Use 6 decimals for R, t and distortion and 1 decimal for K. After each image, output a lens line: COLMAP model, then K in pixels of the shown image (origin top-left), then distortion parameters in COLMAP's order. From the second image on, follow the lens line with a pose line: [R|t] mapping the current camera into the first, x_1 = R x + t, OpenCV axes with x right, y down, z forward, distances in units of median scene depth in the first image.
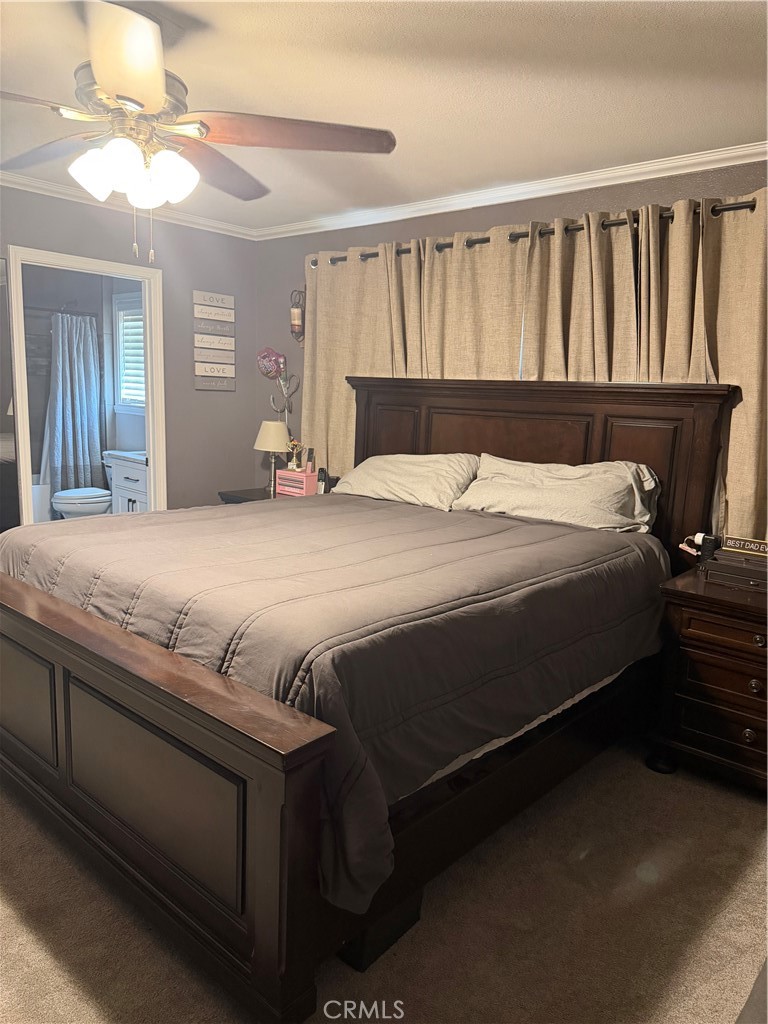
lens RADIAL K [[738.6, 0, 384.0], [0, 738.6, 512.0], [0, 0, 1]] dist [0.001871, 0.000074]
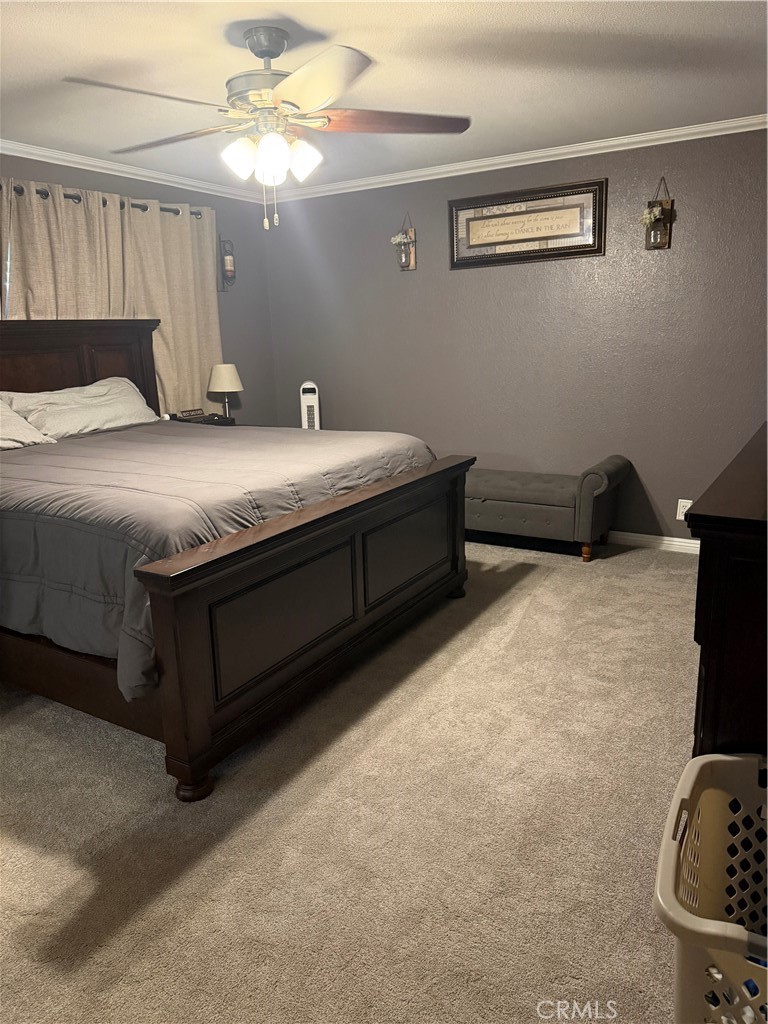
lens RADIAL K [[738.6, 0, 384.0], [0, 738.6, 512.0], [0, 0, 1]] dist [0.001871, 0.000074]
pose [[-0.209630, -0.258202, 0.943073, -1.690033], [0.177908, 0.938332, 0.296450, -0.222641], [-0.961459, 0.229925, -0.150767, 1.124123]]
